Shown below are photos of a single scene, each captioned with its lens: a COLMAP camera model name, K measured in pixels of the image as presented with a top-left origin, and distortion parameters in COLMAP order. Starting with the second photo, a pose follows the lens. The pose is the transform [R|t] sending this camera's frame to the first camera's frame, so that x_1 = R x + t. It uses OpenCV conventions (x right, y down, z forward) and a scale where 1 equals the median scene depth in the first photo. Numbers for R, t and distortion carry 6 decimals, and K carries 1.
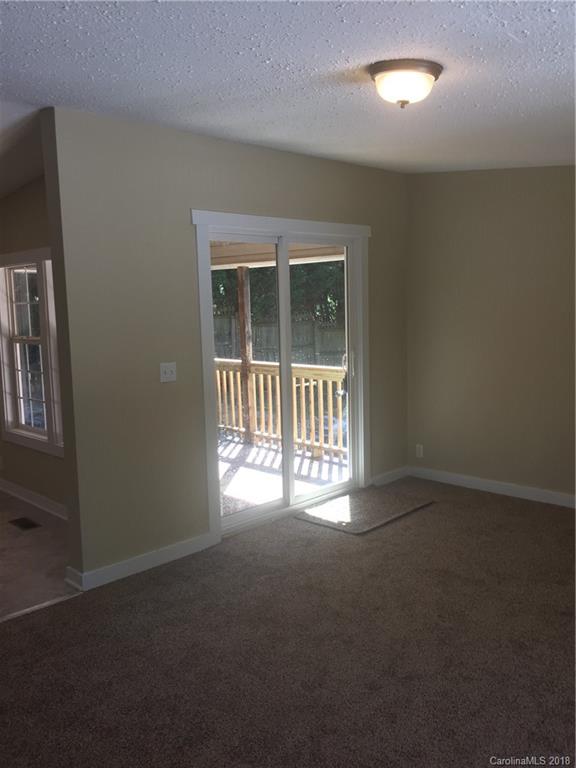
lens RADIAL K [[641.5, 0, 290.2], [0, 641.5, 379.7], [0, 0, 1]] dist [0.064479, -0.103101]
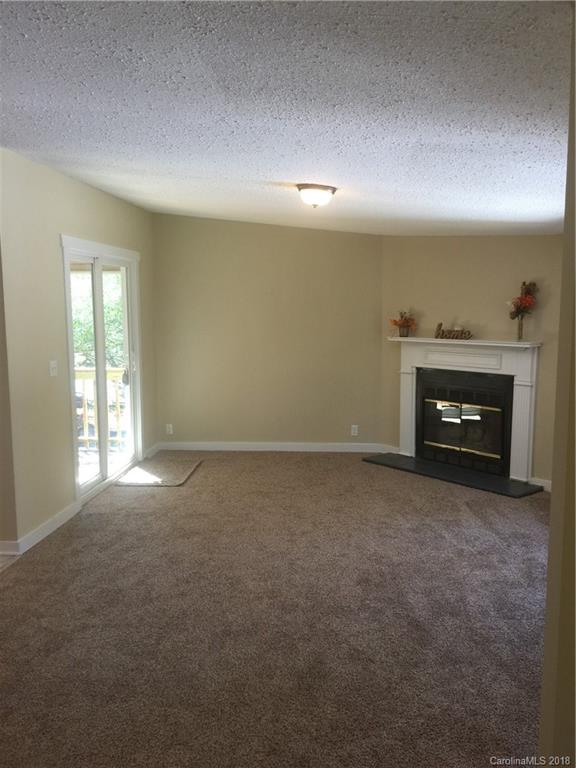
lens RADIAL K [[641.5, 0, 285.8], [0, 641.5, 388.5], [0, 0, 1]] dist [0.064479, -0.103101]
pose [[0.771255, -0.057746, 0.633901, -0.529905], [0.060125, 0.998033, 0.017765, 0.026495], [-0.633680, 0.024412, 0.773210, -0.172511]]
